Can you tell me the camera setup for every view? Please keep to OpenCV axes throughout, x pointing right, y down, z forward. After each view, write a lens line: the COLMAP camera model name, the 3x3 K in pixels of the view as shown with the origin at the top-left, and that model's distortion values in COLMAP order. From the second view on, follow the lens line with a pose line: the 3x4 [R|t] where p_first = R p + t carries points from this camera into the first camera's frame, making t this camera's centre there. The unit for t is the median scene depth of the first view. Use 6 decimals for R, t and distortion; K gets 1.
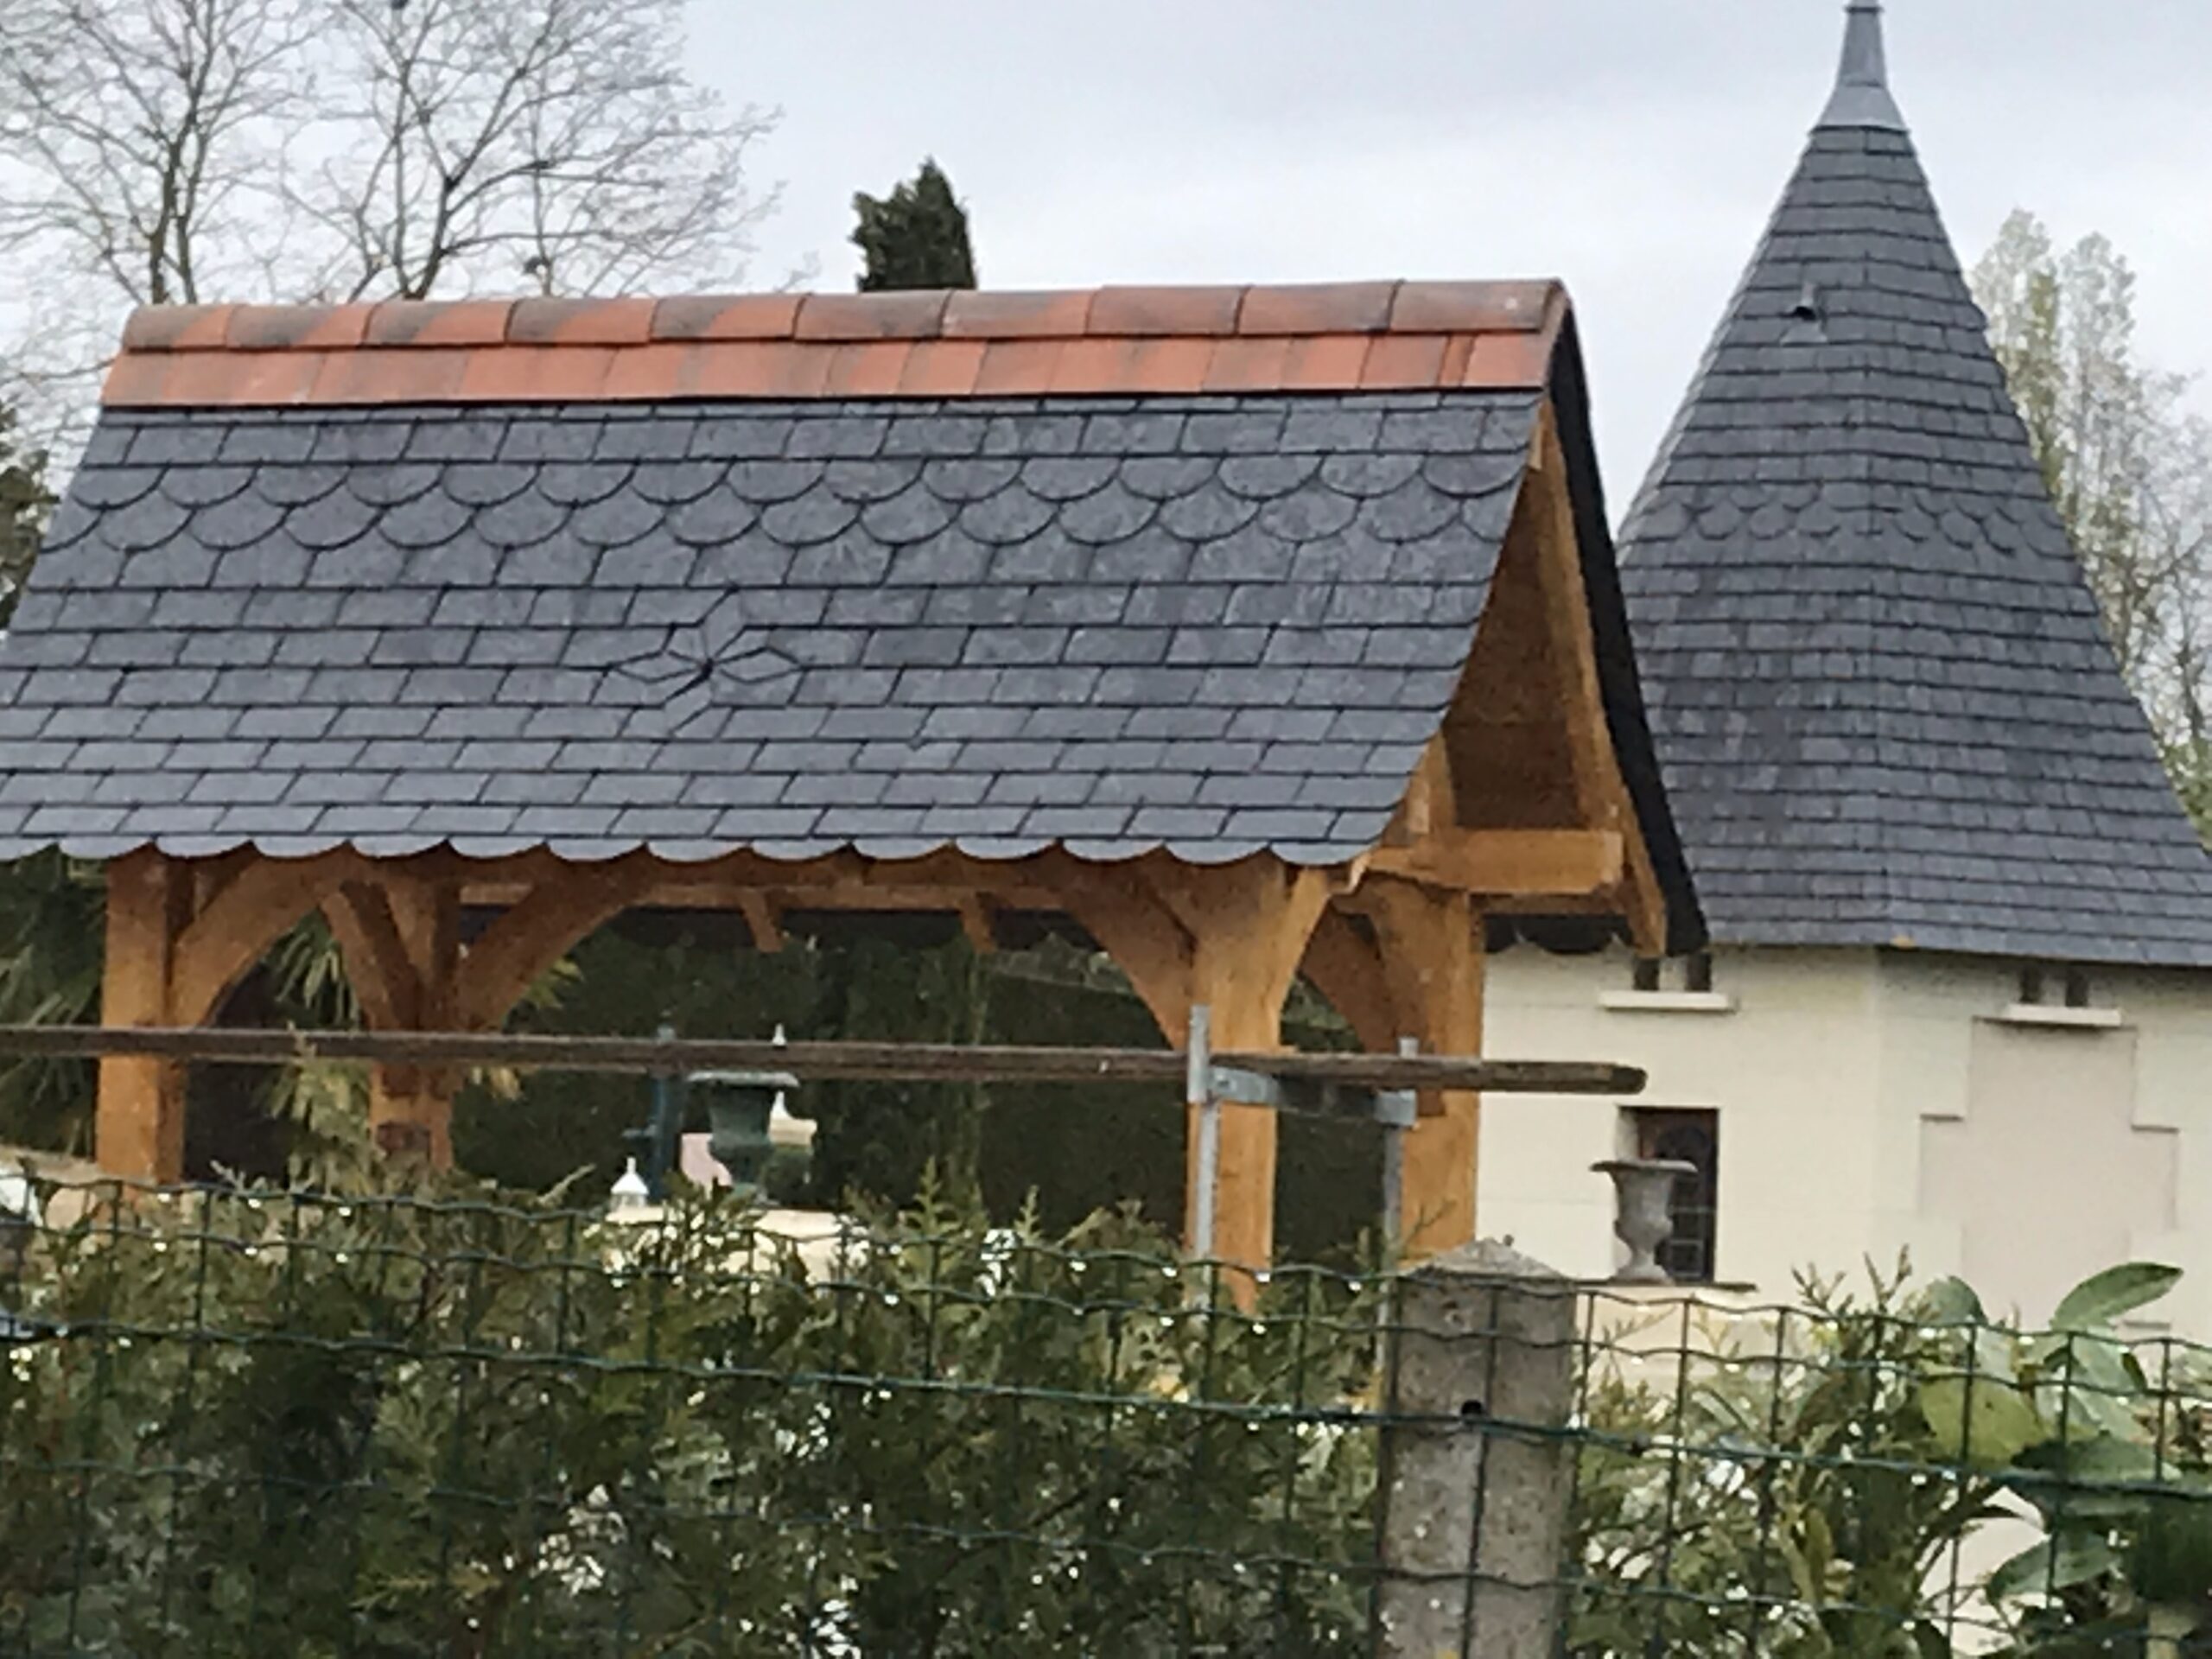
lens RADIAL K [[9207.1, 0, 1106.0], [0, 9207.1, 829.5], [0, 0, 1]] dist [-0.609332, 4.025377]
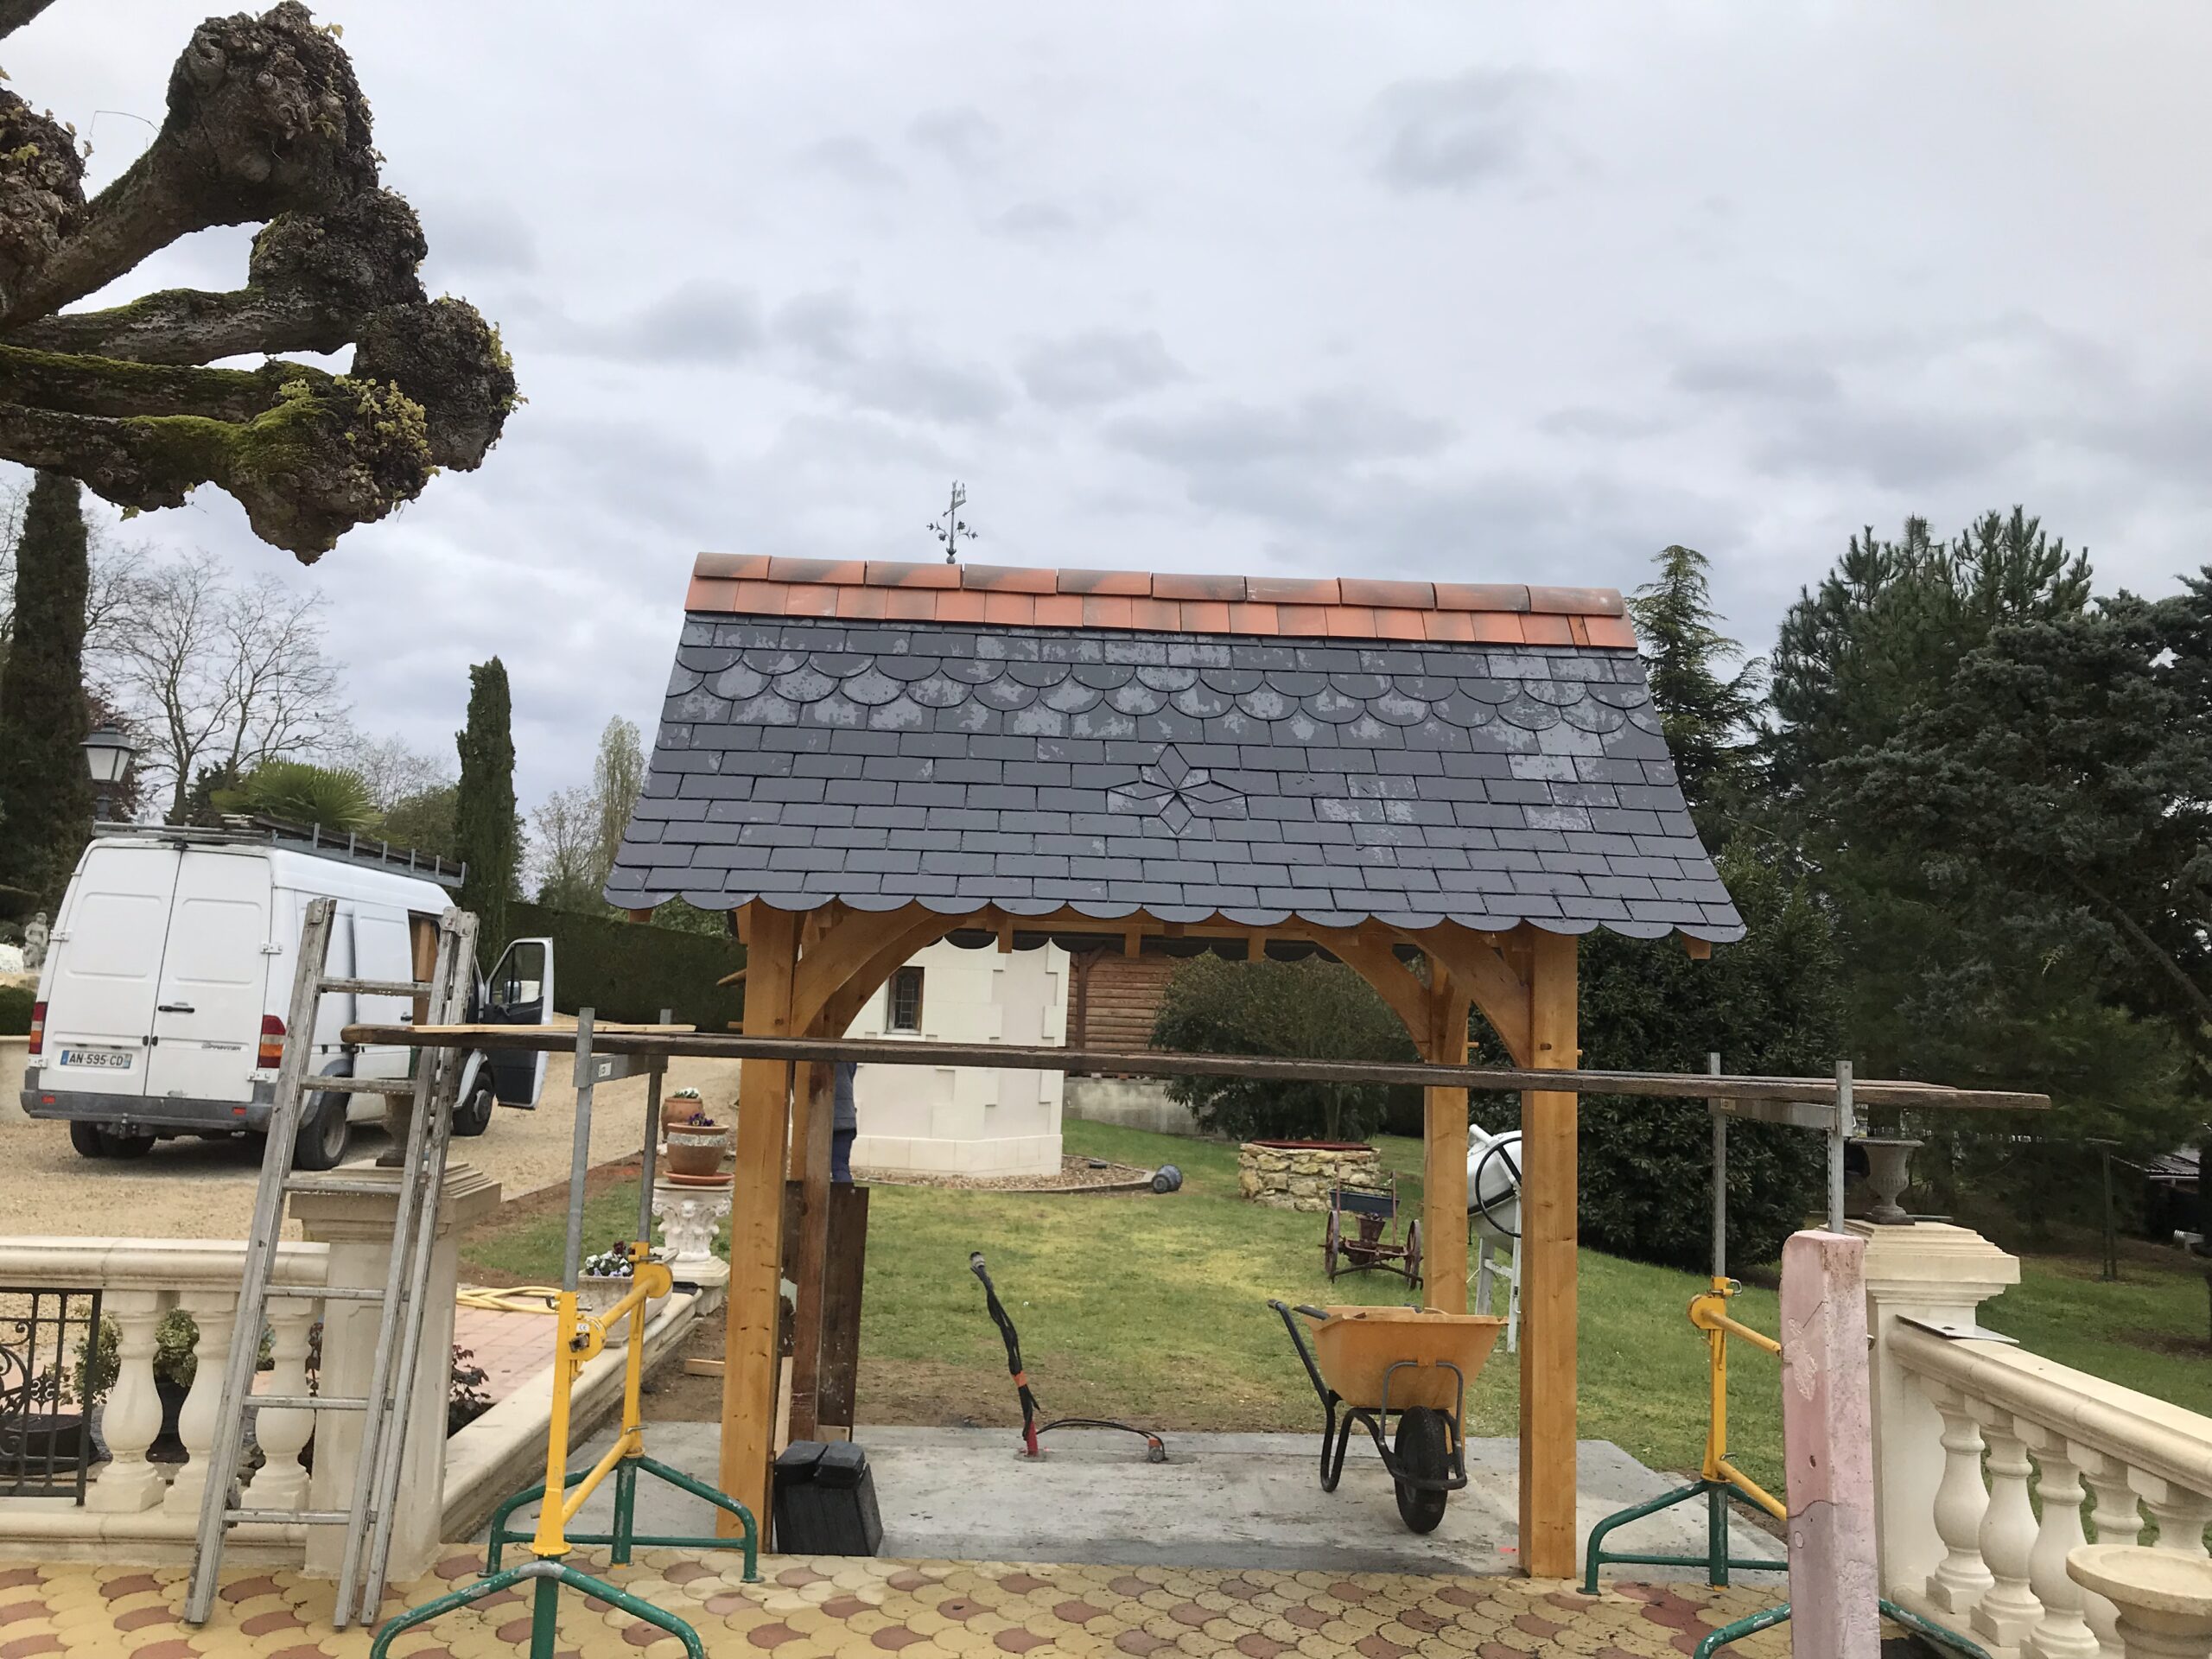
lens RADIAL K [[1805.0, 0, 1078.0], [0, 1805.0, 840.0], [0, 0, 1]] dist [0.001425, -0.004010]
pose [[0.924241, 0.030479, 0.380592, -0.164954], [-0.027663, 0.999534, -0.012868, -0.005583], [-0.380807, 0.001365, 0.924654, 0.698543]]
